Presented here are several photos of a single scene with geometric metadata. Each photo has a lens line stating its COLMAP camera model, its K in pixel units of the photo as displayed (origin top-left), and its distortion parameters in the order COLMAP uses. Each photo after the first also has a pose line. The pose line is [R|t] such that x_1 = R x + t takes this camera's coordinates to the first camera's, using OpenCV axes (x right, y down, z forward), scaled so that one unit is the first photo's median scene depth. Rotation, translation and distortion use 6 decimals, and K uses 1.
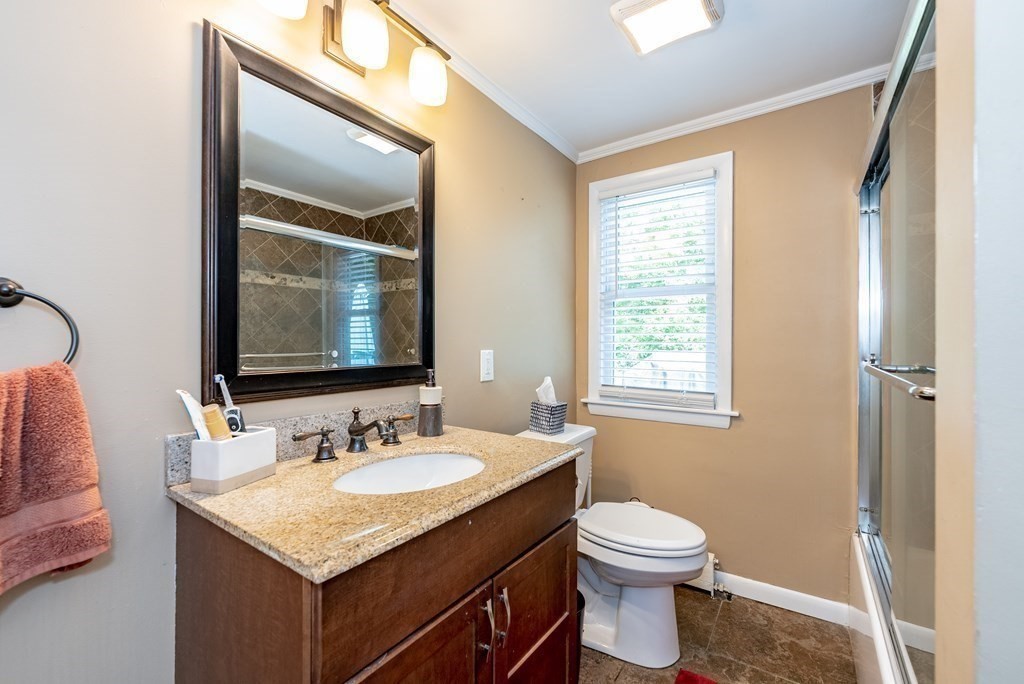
lens RADIAL K [[427.0, 0, 511.1], [0, 427.0, 349.1], [0, 0, 1]] dist [-0.001898, -0.000328]
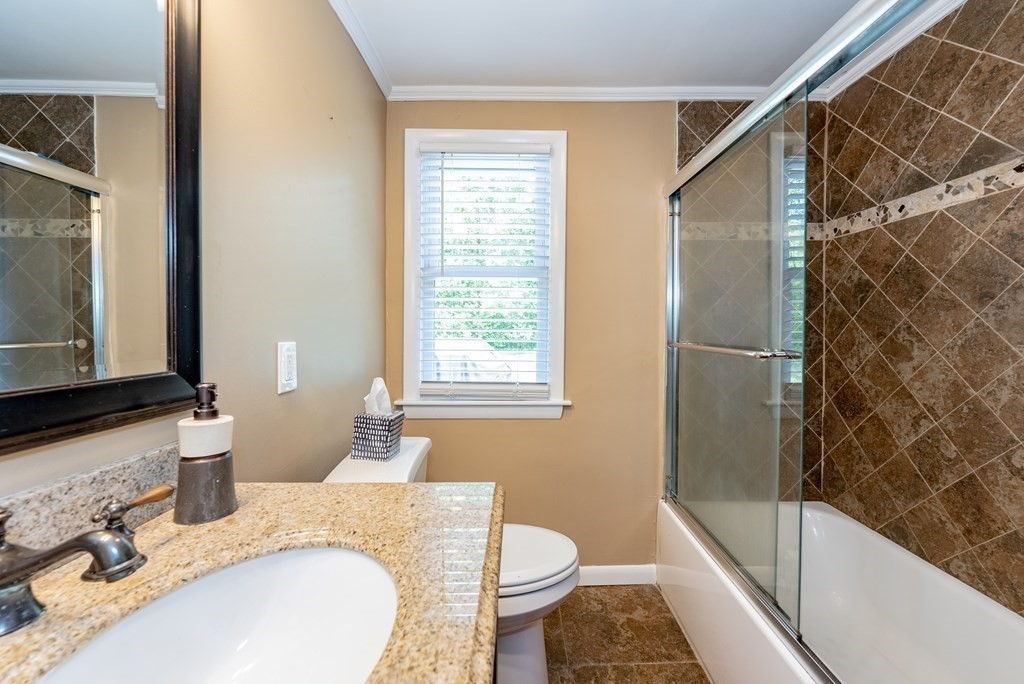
lens RADIAL K [[420.0, 0, 511.2], [0, 420.0, 337.6], [0, 0, 1]] dist [-0.002234, -0.000339]
pose [[0.808273, -0.010446, 0.588716, -0.150899], [0.008080, 0.999945, 0.006649, -0.004983], [-0.588753, -0.000617, 0.808313, 0.317578]]
